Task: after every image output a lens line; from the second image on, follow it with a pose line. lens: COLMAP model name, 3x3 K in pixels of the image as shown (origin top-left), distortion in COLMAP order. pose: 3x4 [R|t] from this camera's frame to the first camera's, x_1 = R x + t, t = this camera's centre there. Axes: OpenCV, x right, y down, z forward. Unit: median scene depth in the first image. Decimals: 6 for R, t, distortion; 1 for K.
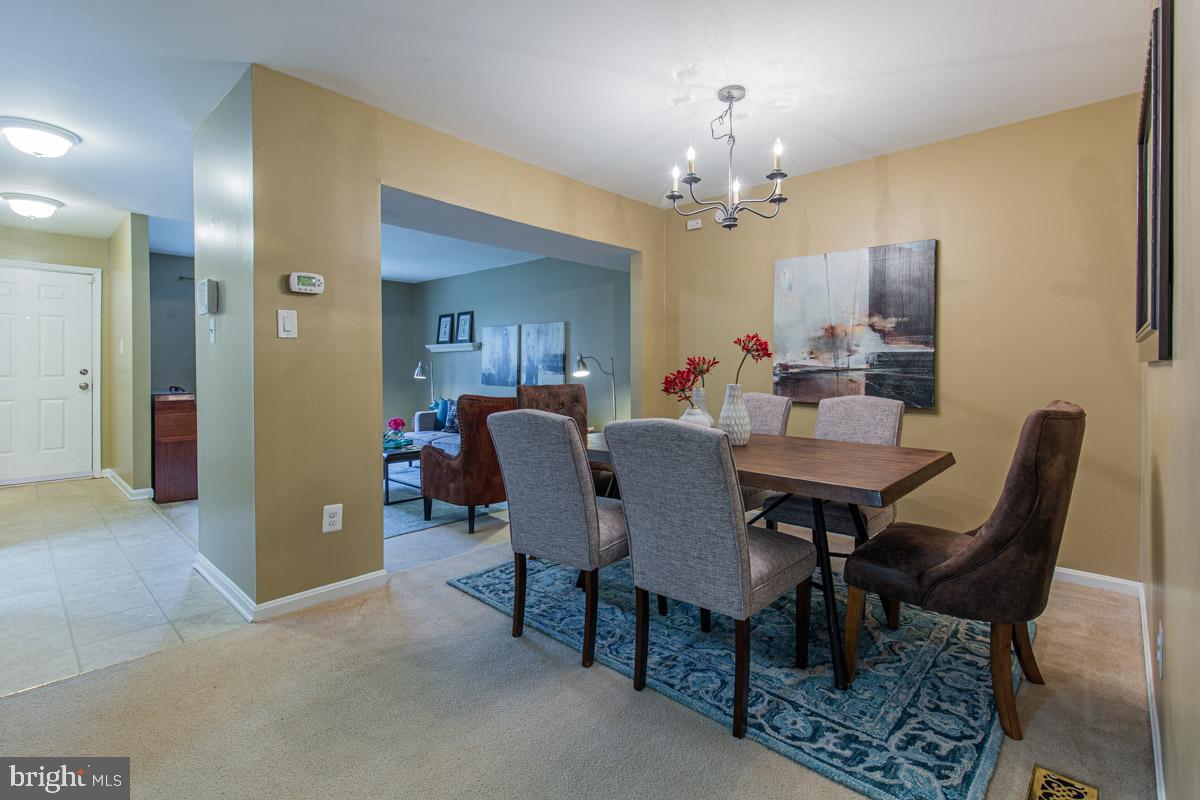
lens RADIAL K [[541.3, 0, 557.2], [0, 541.3, 370.3], [0, 0, 1]] dist [0.002291, 0.000004]
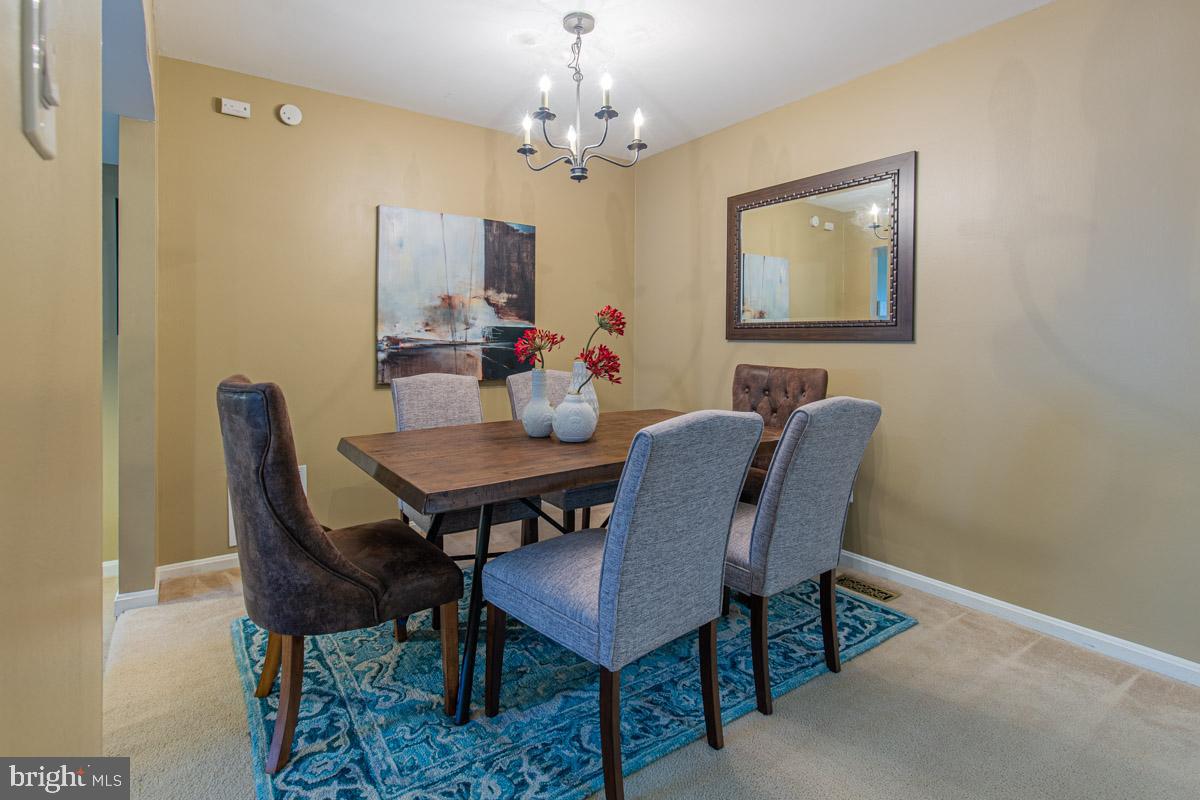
lens RADIAL K [[590.7, 0, 639.7], [0, 590.7, 341.4], [0, 0, 1]] dist [0.006136, 0.000248]
pose [[0.149249, -0.003630, 0.988793, -0.432633], [-0.003109, 0.999987, 0.004140, -0.010802], [-0.988795, -0.003692, 0.149236, 0.551600]]
